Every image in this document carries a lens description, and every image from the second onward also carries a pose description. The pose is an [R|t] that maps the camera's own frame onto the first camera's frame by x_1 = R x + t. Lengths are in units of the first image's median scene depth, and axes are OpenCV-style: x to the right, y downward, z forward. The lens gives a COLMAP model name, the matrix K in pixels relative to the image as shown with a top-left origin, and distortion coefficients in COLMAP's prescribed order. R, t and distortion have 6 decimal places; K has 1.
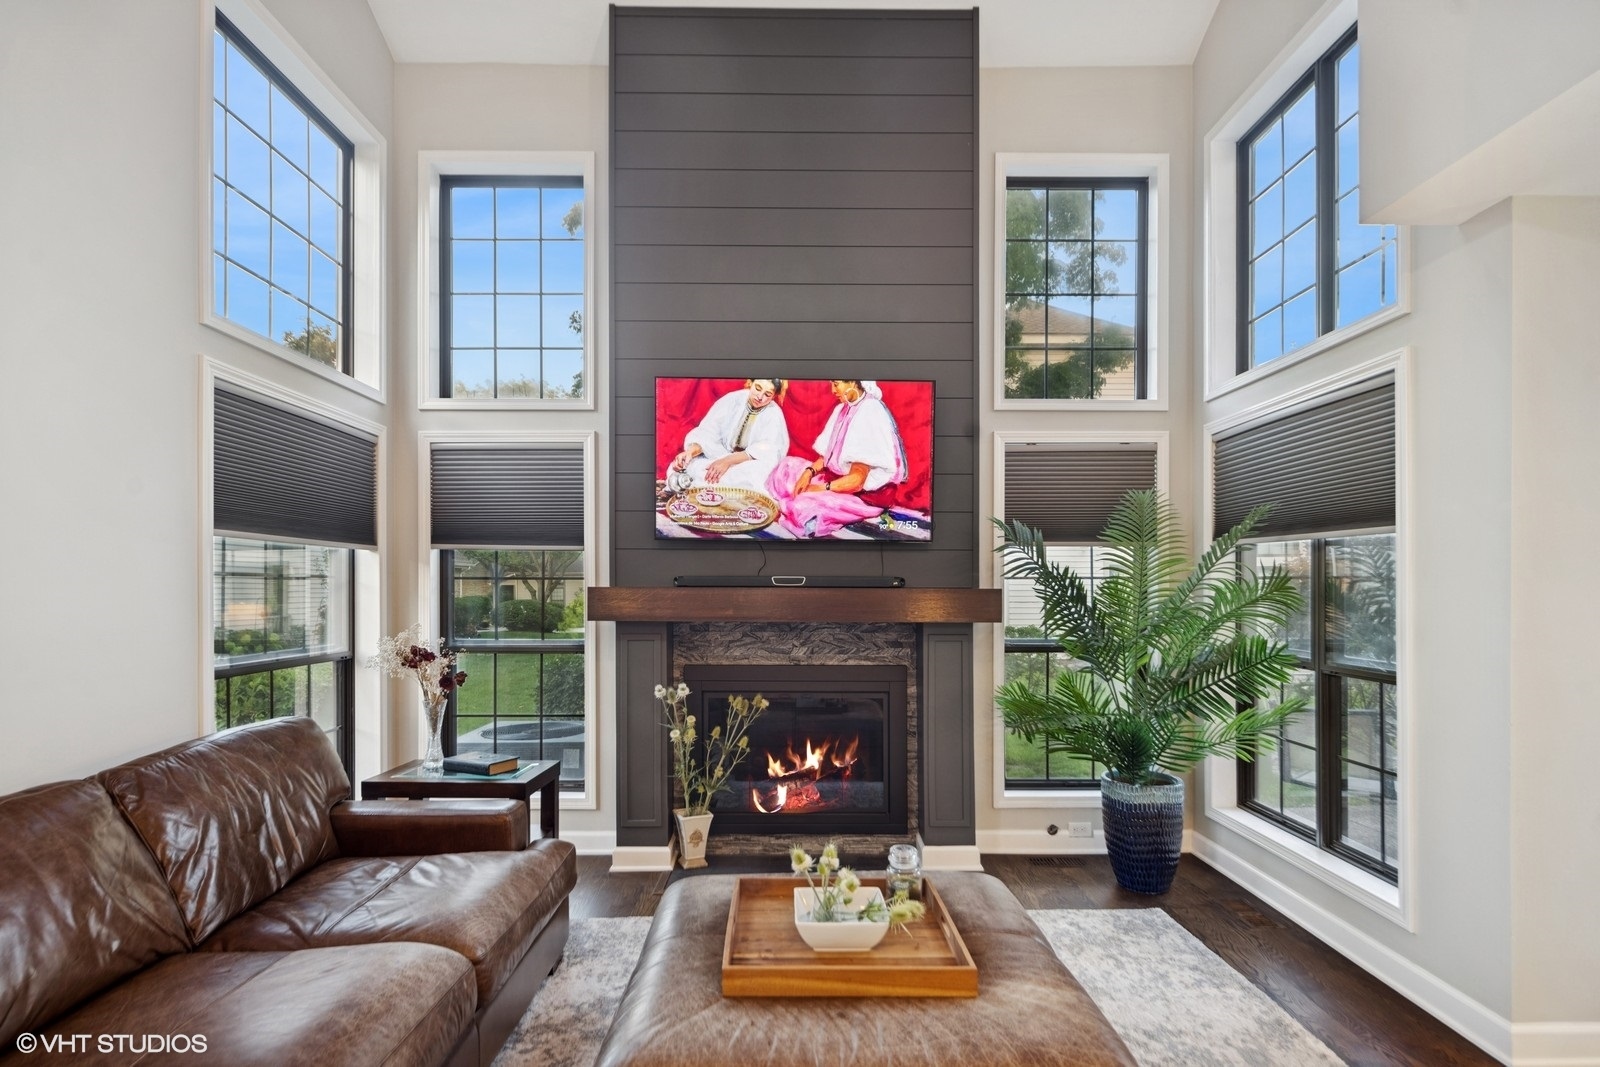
lens RADIAL K [[789.8, 0, 796.7], [0, 789.8, 588.0], [0, 0, 1]] dist [-0.002958, 0.000534]
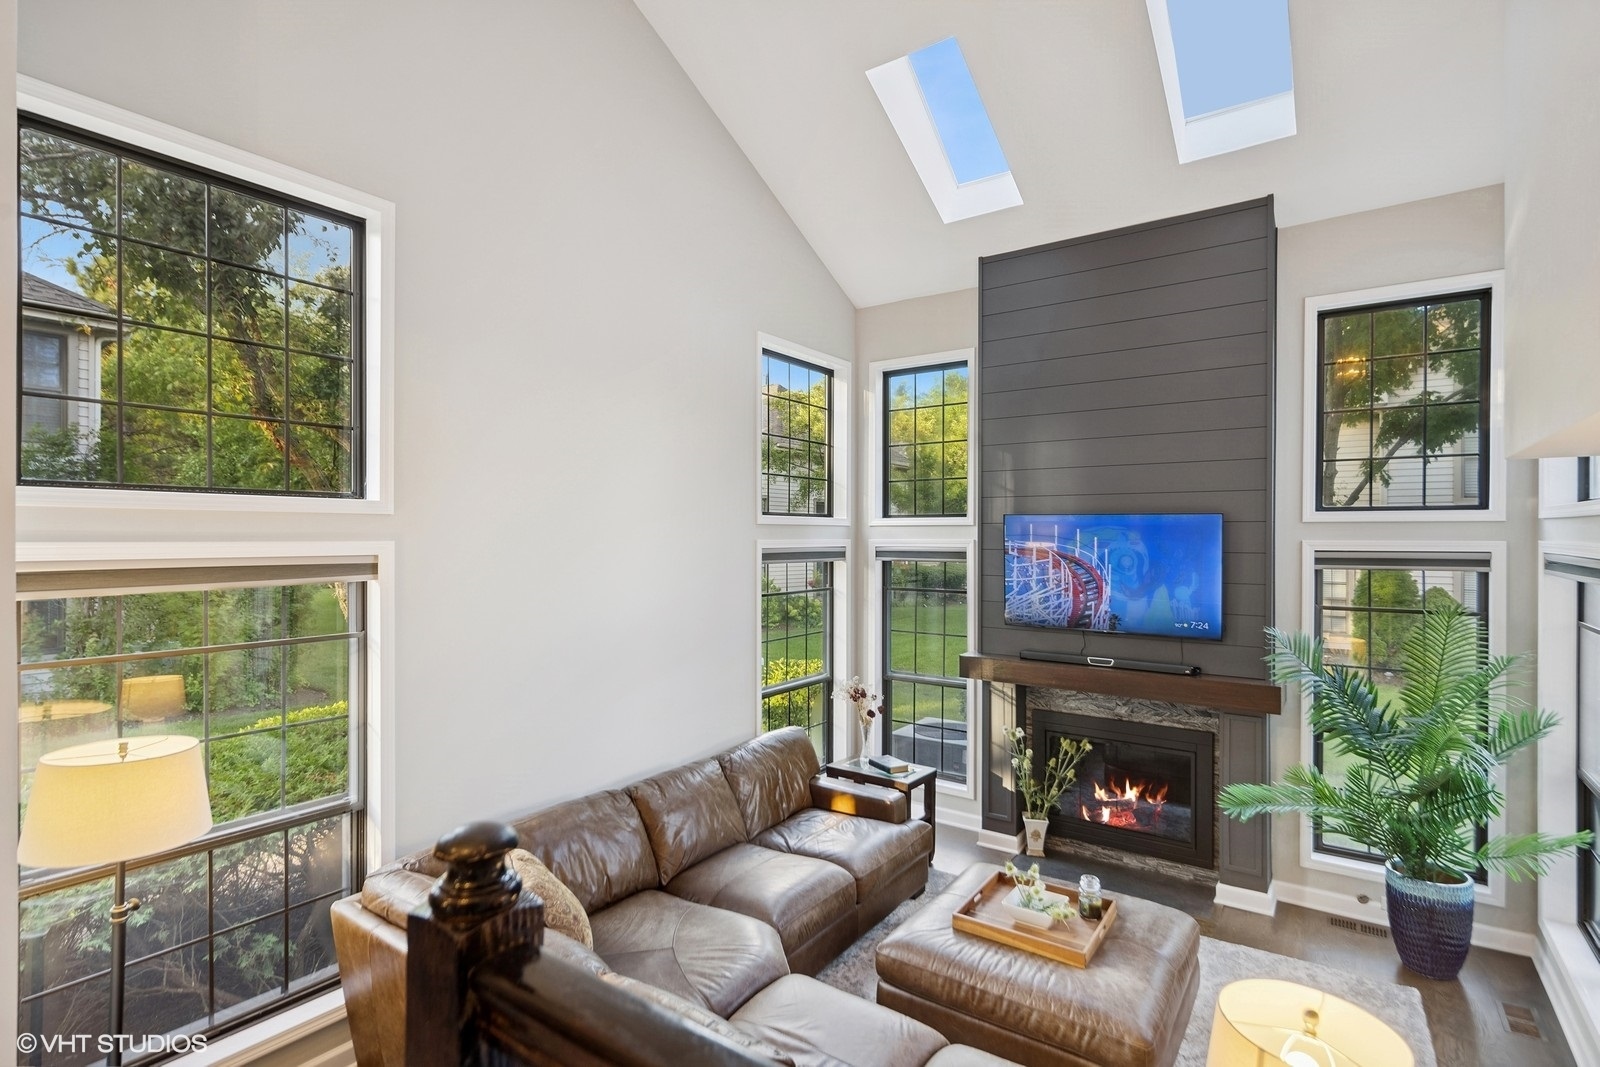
lens RADIAL K [[789.8, 0, 797.7], [0, 789.8, 534.8], [0, 0, 1]] dist [-0.002958, 0.000534]
pose [[0.813315, 0.003852, -0.581811, 0.343982], [-0.002686, 0.999992, 0.002866, -0.222566], [0.581818, -0.000768, 0.813319, -0.393956]]
